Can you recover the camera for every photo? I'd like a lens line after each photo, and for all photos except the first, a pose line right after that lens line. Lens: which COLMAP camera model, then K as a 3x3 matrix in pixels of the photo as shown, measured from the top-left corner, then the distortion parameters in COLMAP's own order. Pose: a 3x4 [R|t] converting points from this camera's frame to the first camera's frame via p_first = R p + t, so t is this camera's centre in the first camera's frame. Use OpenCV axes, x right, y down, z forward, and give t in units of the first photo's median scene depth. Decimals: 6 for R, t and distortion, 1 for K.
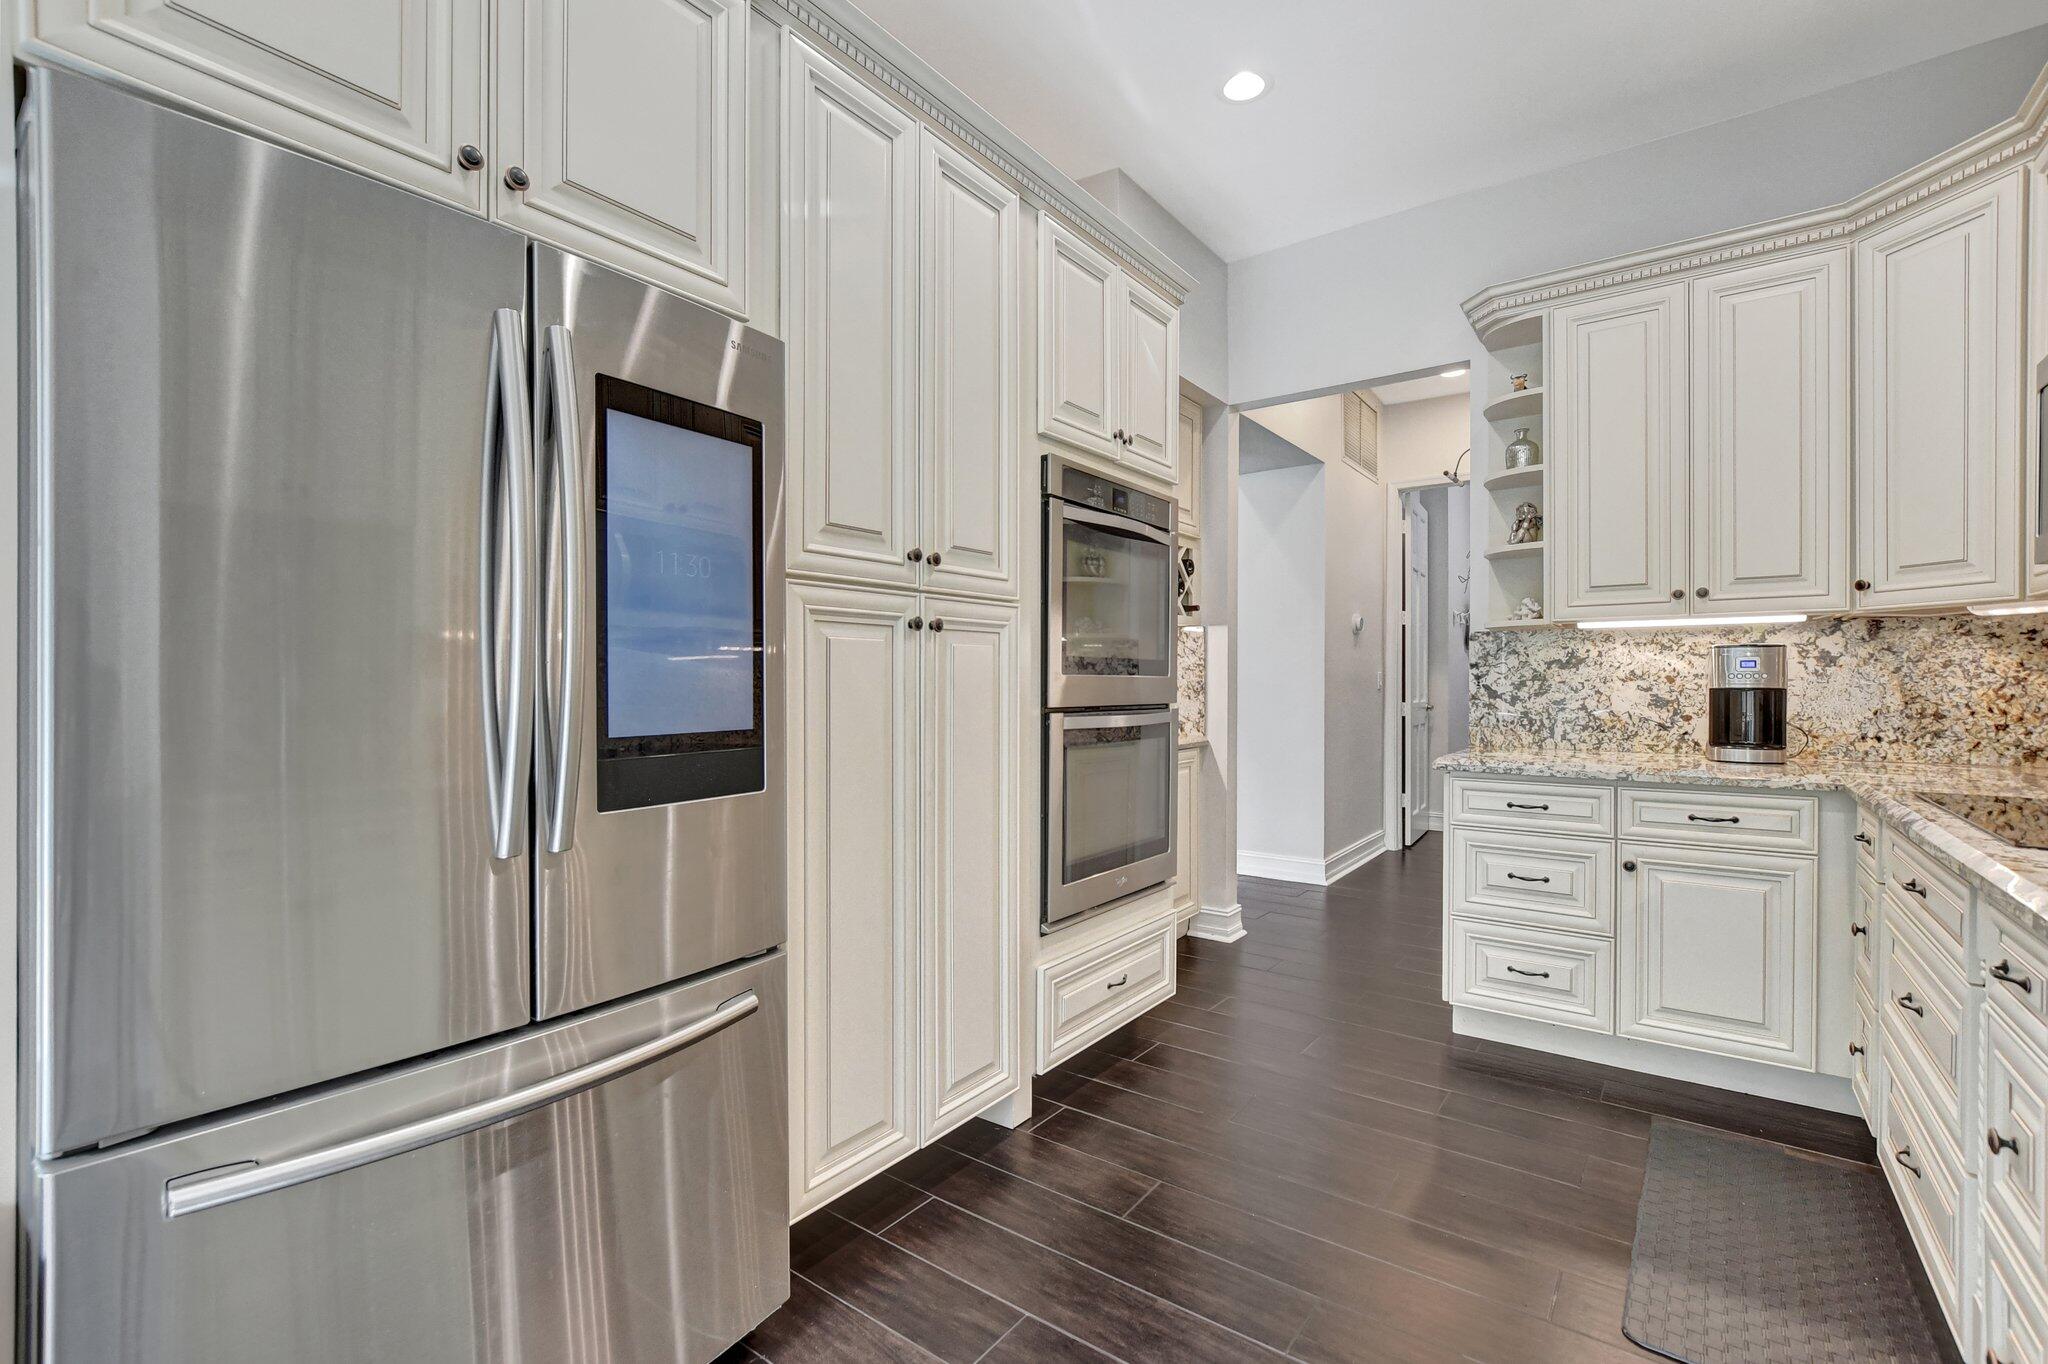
lens RADIAL K [[919.3, 0, 1026.6], [0, 919.3, 704.3], [0, 0, 1]] dist [-0.016264, 0.004895]
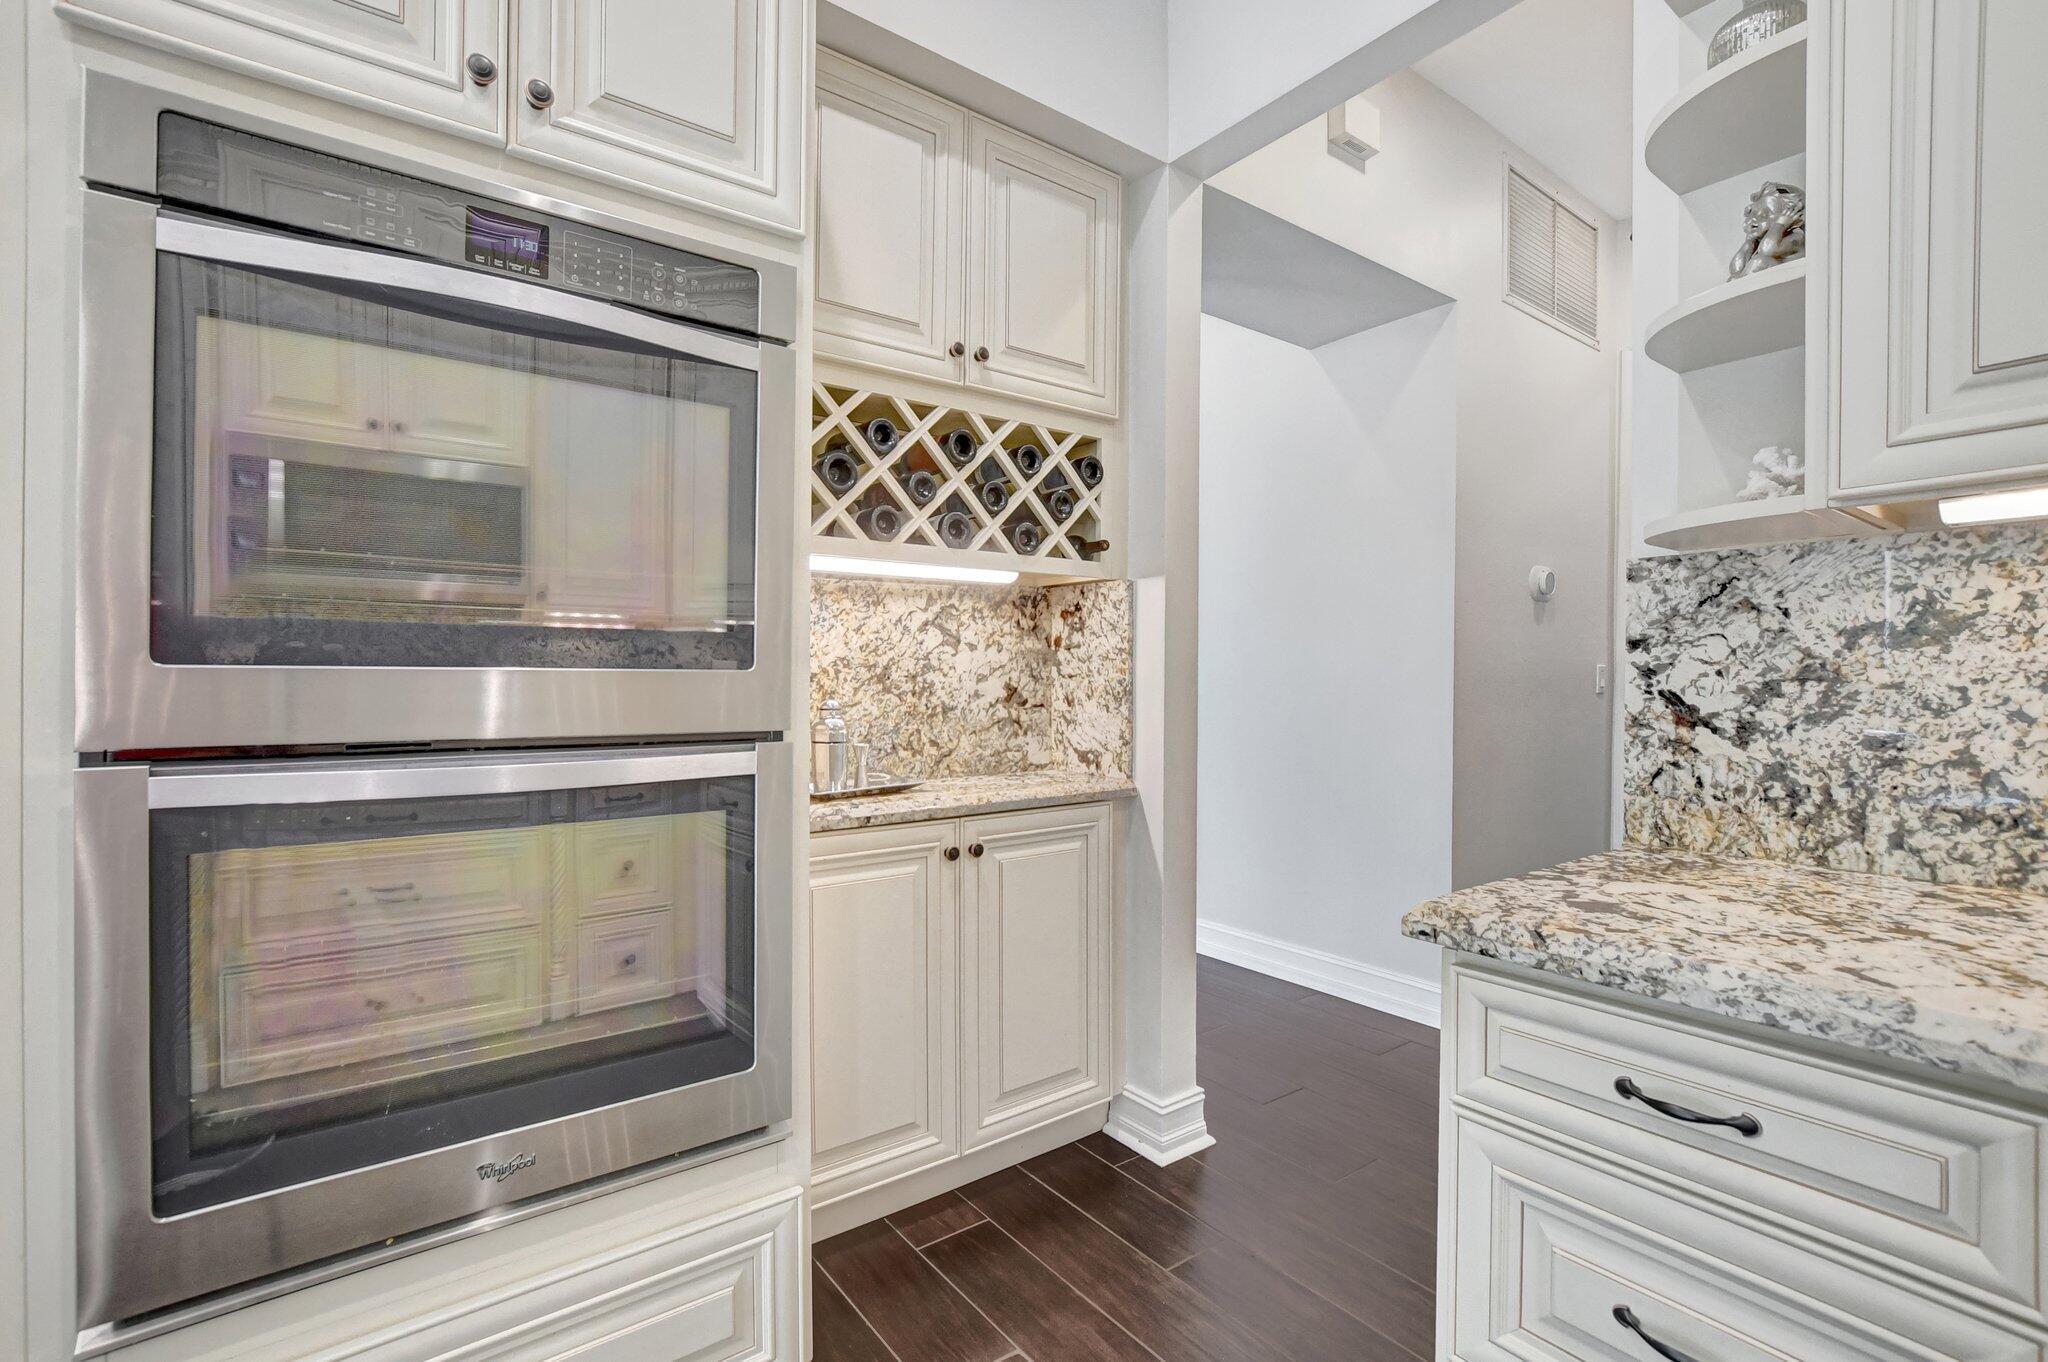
lens RADIAL K [[919.3, 0, 1033.9], [0, 919.3, 706.6], [0, 0, 1]] dist [-0.016264, 0.004895]
pose [[0.954657, 0.010832, -0.297512, 0.365952], [-0.008985, 0.999931, 0.007576, -0.015521], [0.297574, -0.004560, 0.954688, 0.554949]]
